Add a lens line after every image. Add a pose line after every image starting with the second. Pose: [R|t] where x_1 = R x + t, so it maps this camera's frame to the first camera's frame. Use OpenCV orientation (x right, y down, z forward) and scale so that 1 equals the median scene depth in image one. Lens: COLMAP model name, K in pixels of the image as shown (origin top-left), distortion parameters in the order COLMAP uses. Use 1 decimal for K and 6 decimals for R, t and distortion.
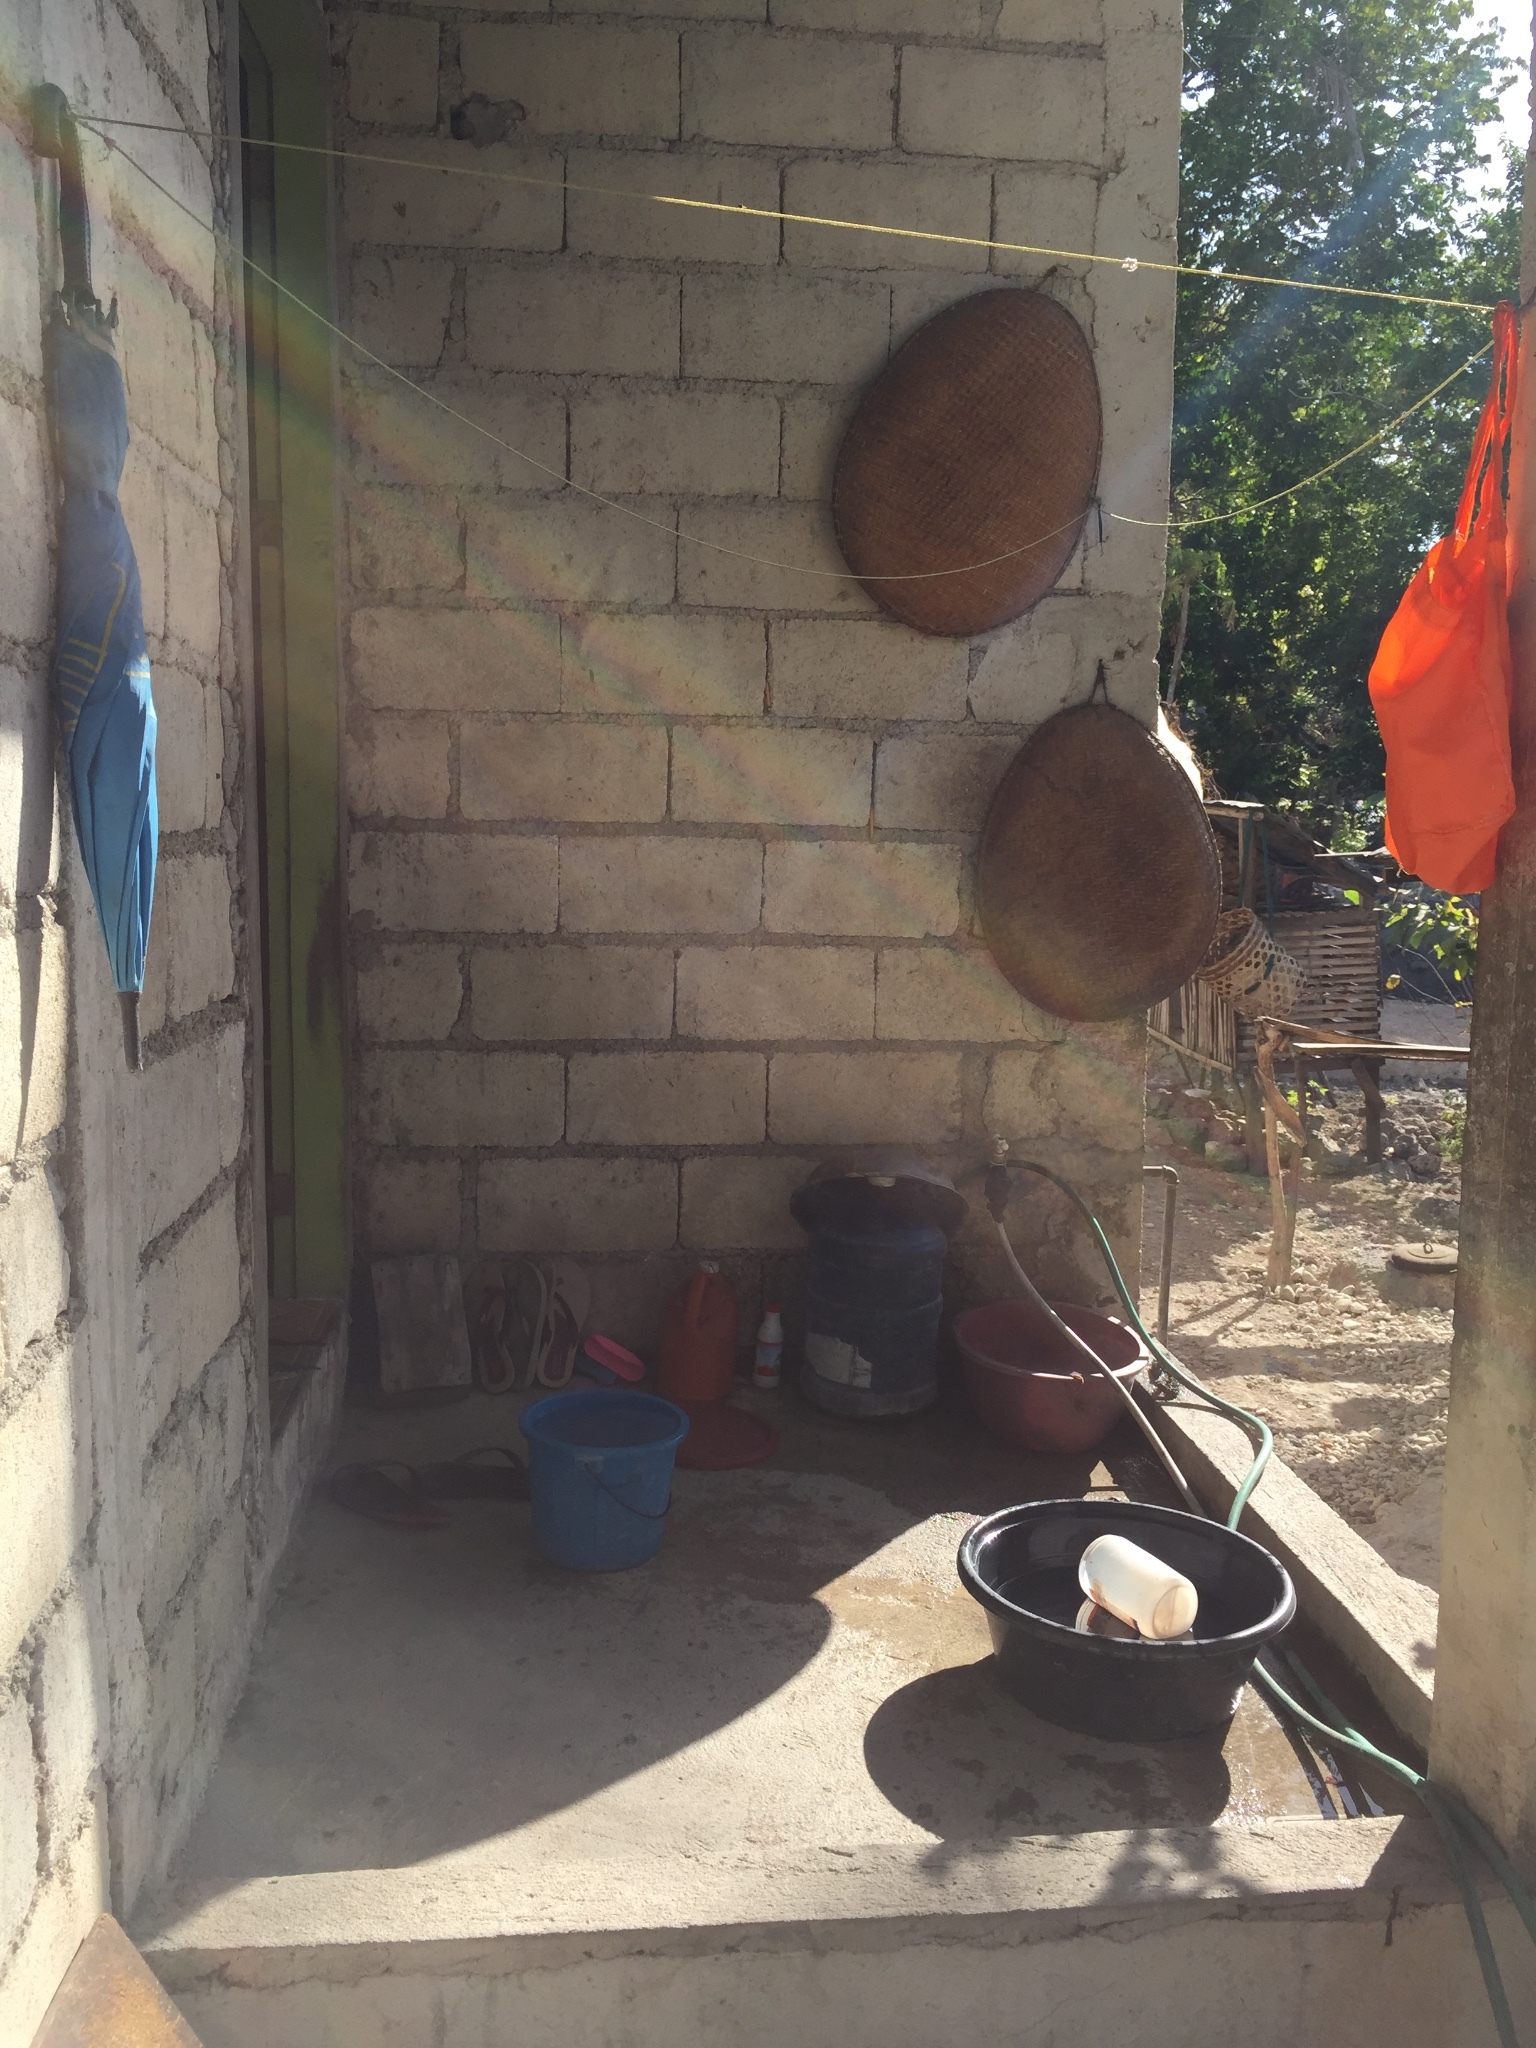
lens RADIAL K [[1766.1, 0, 768.0], [0, 1766.1, 1024.0], [0, 0, 1]] dist [0.046399, -0.077271]
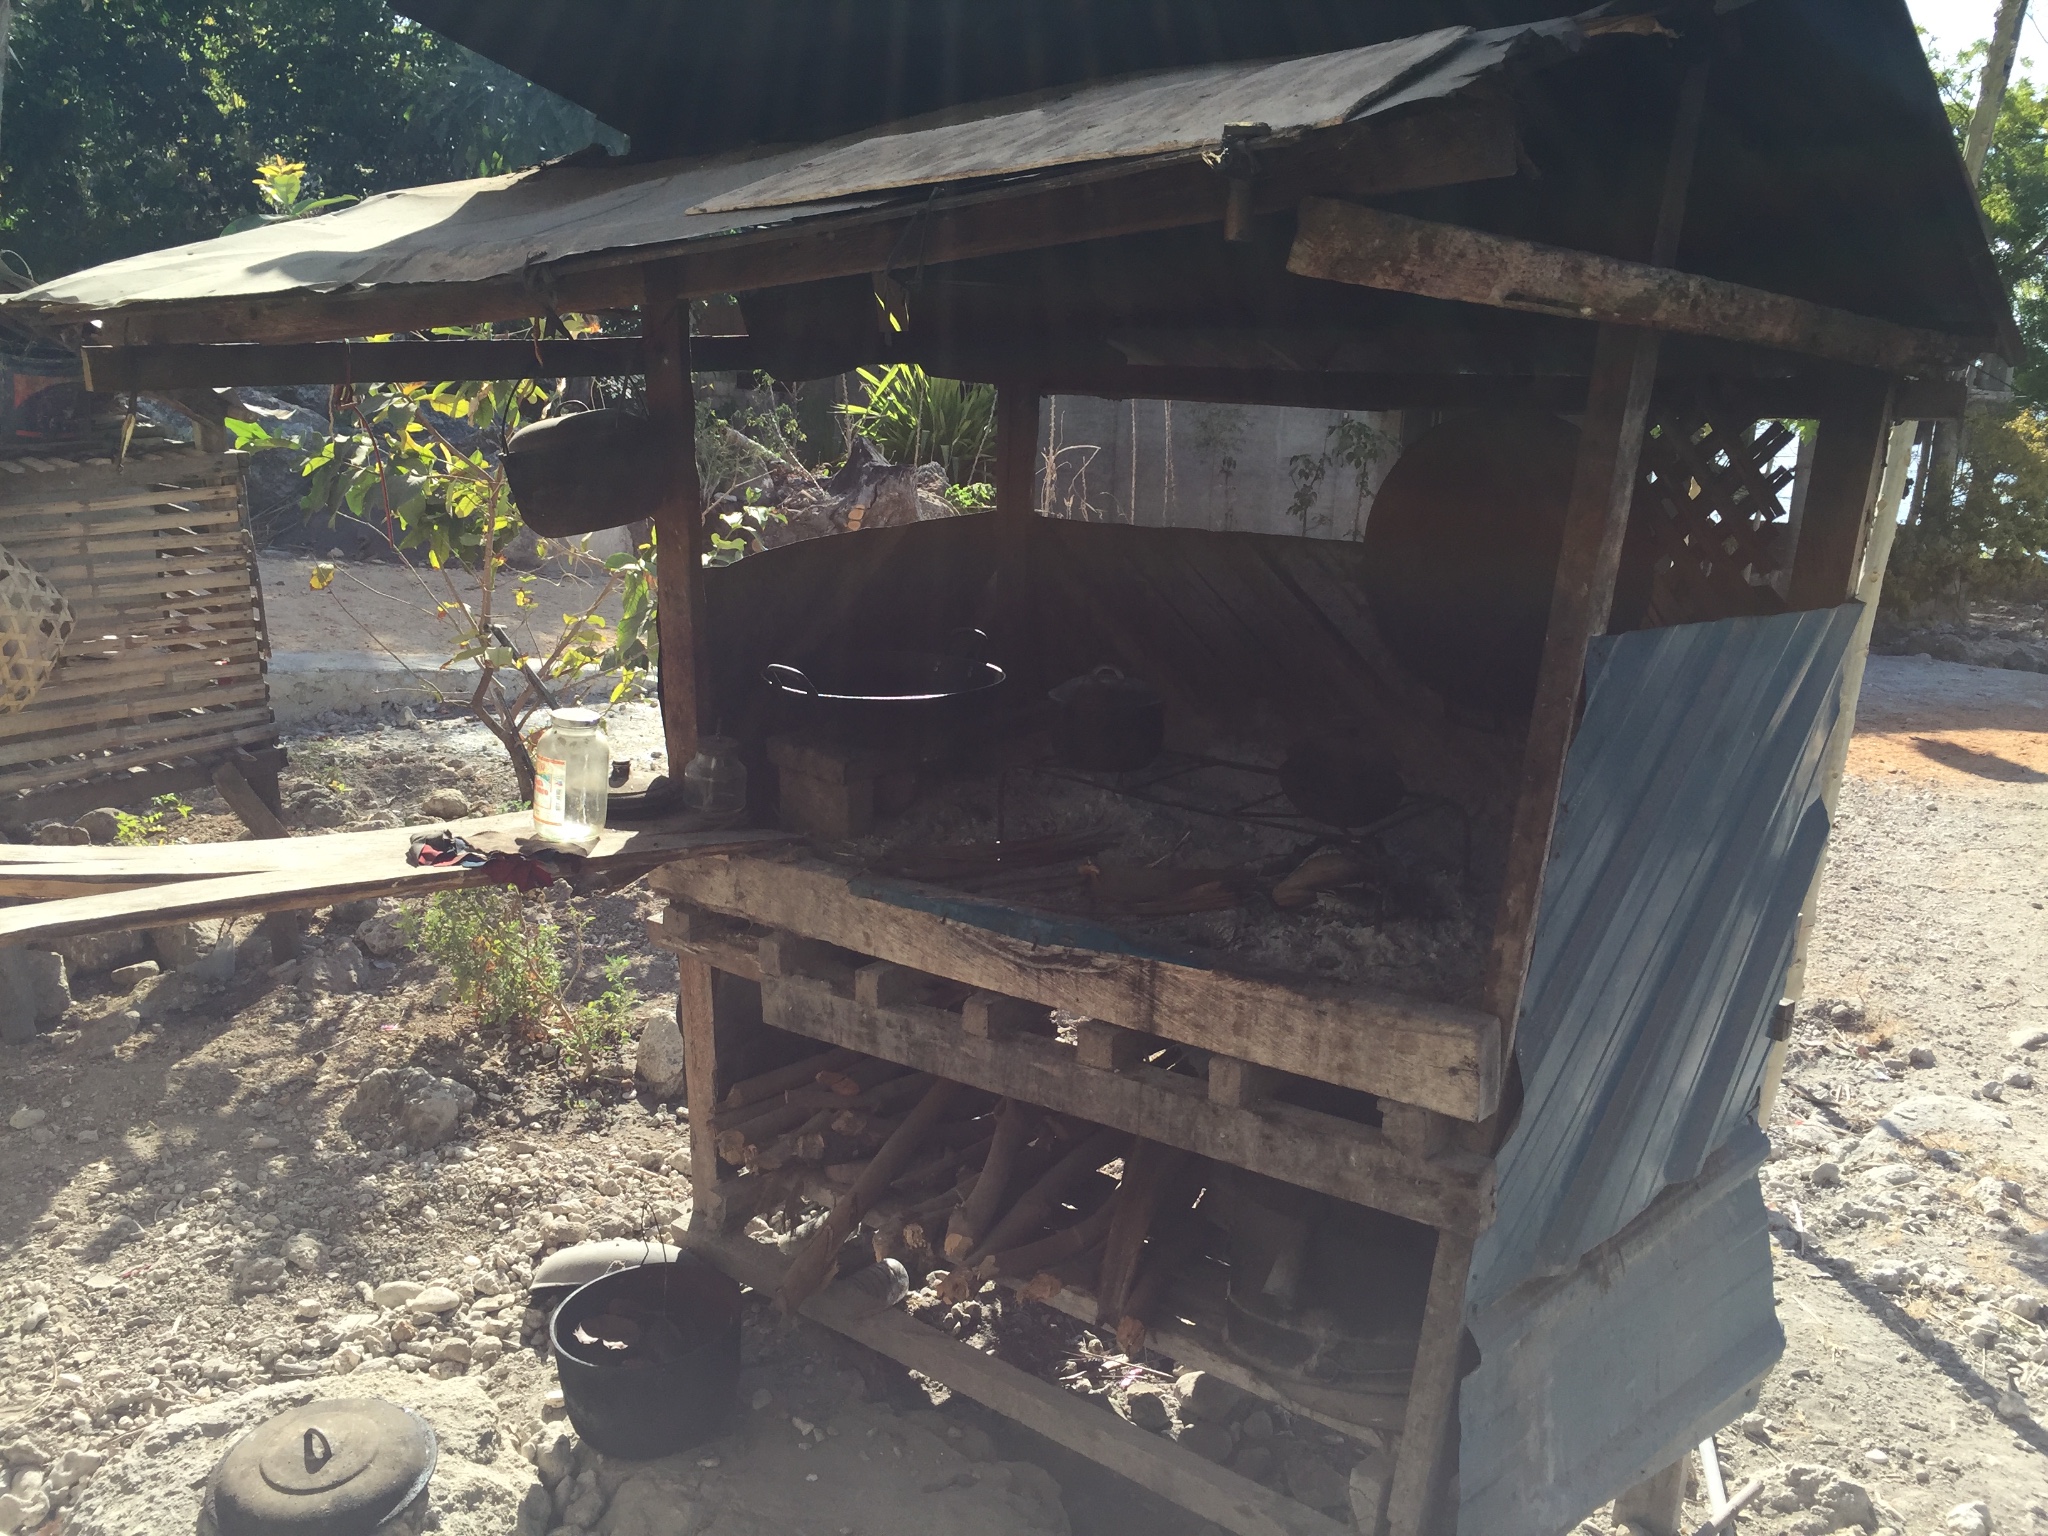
lens RADIAL K [[1766.1, 0, 1016.2], [0, 1766.1, 716.0], [0, 0, 1]] dist [0.046399, -0.077271]
pose [[0.793652, -0.104674, 0.599300, 0.216330], [0.046708, 0.992663, 0.111525, -0.037541], [-0.606577, -0.060520, 0.792718, 0.490429]]
